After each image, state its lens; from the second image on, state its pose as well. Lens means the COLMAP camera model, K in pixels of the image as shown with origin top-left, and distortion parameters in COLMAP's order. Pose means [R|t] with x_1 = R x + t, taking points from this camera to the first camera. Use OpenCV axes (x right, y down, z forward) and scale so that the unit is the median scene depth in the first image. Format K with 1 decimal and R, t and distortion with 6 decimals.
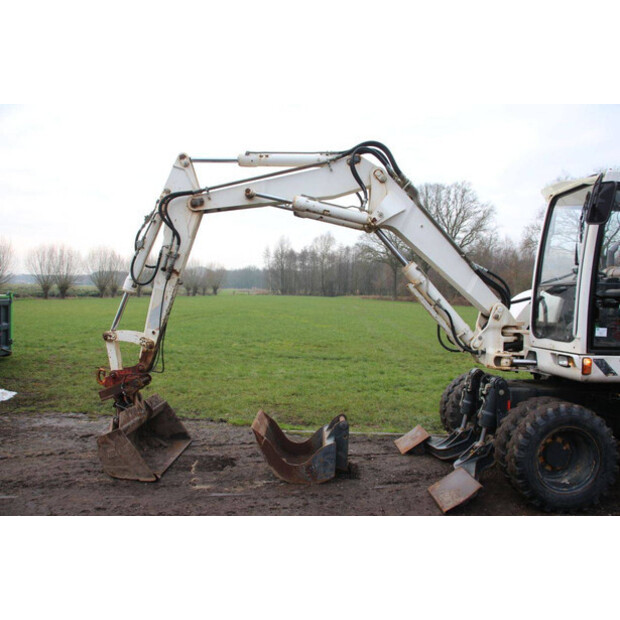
lens RADIAL K [[509.7, 0, 309.4], [0, 509.7, 302.3], [0, 0, 1]] dist [-0.186854, 0.176009]
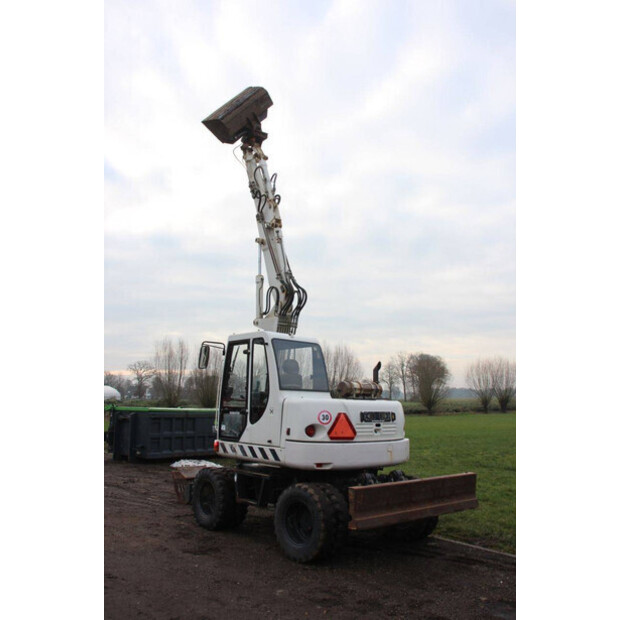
lens RADIAL K [[569.4, 0, 324.4], [0, 569.4, 311.7], [0, 0, 1]] dist [-0.208575, 0.292790]
pose [[0.623921, -0.143289, -0.768239, 1.935501], [-0.002514, 0.982674, -0.185327, 0.020108], [0.781483, 0.117561, 0.612751, 0.000343]]
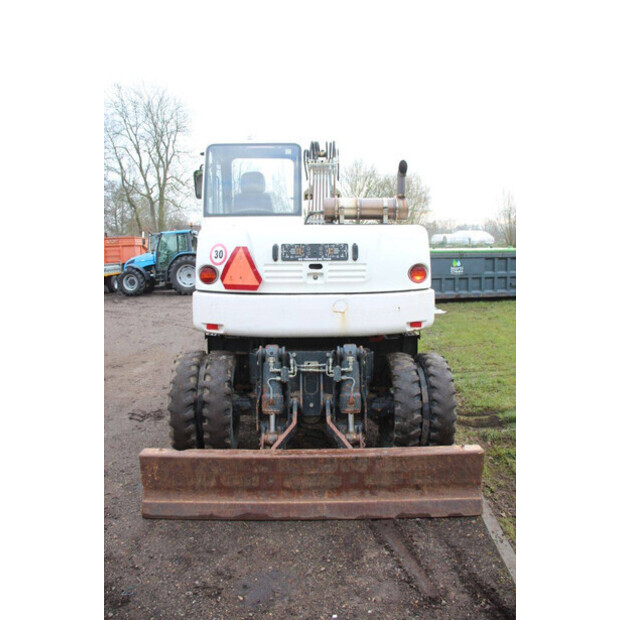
lens RADIAL K [[518.4, 0, 310.0], [0, 518.4, 310.0], [0, 0, 1]] dist [-0.181091, 0.209312]
pose [[-0.046298, 0.099024, -0.994007, 1.640672], [0.004790, 0.995085, 0.098909, 0.025557], [0.998916, -0.000182, -0.046545, 1.048766]]
